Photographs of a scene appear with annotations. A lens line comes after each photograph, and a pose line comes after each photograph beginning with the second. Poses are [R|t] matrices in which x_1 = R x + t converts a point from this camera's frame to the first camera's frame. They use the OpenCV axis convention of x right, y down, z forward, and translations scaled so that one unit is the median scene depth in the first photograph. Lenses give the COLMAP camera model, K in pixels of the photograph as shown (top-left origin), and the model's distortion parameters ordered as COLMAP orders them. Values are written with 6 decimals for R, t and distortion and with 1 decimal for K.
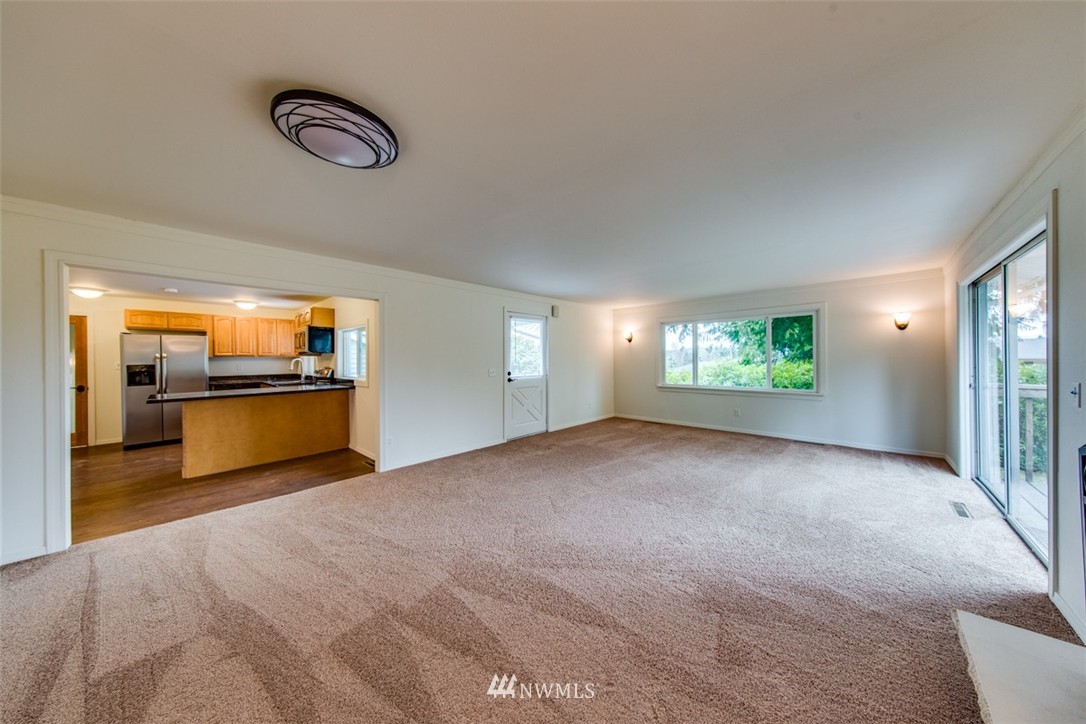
lens RADIAL K [[347.1, 0, 551.0], [0, 347.1, 358.7], [0, 0, 1]] dist [0.002305, -0.000191]
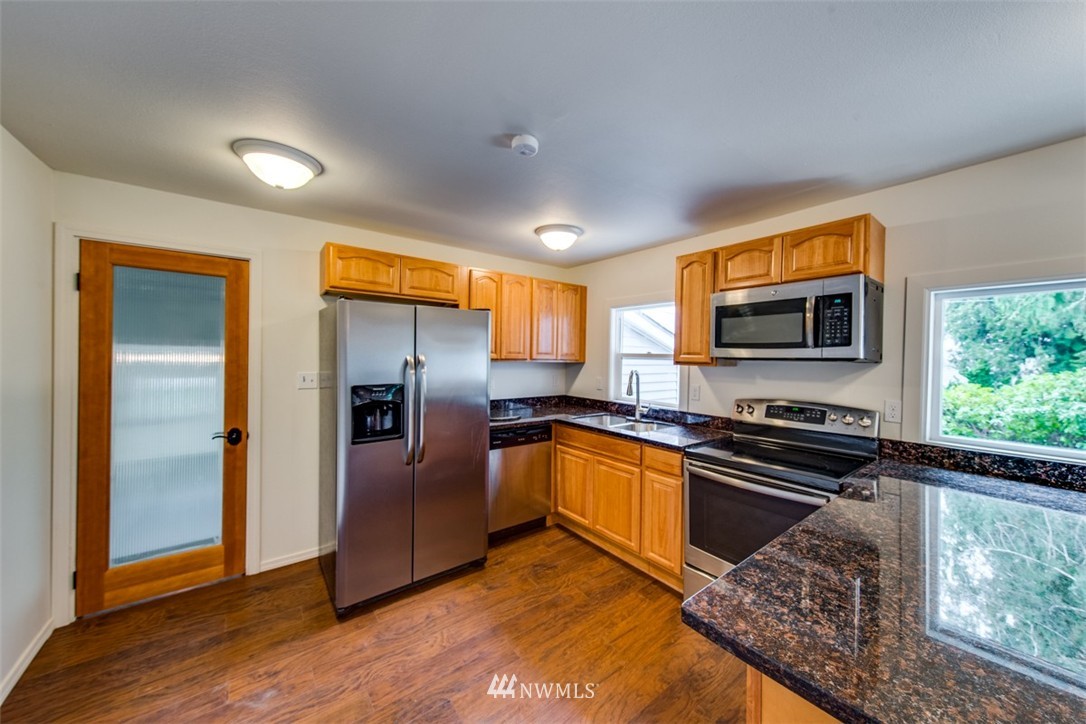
lens RADIAL K [[377.6, 0, 538.6], [0, 377.6, 356.0], [0, 0, 1]] dist [0.000619, -0.000124]
pose [[0.985577, 0.022647, -0.167705, -0.879231], [-0.023027, 0.999735, -0.000319, -0.015239], [0.167654, 0.004176, 0.985837, 0.591531]]
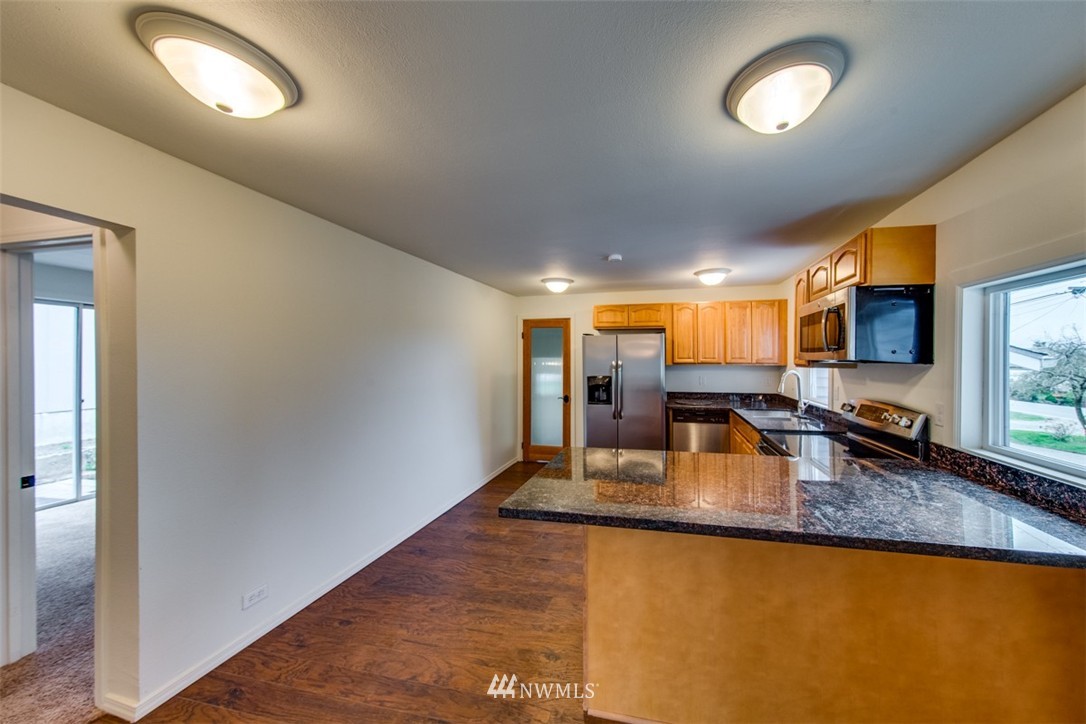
lens RADIAL K [[347.1, 0, 598.8], [0, 347.1, 359.9], [0, 0, 1]] dist [0.002305, -0.000191]
pose [[0.522681, 0.008597, -0.852485, -0.511031], [-0.004835, 0.999963, 0.007120, -0.020864], [0.852515, 0.000401, 0.522703, 0.571727]]
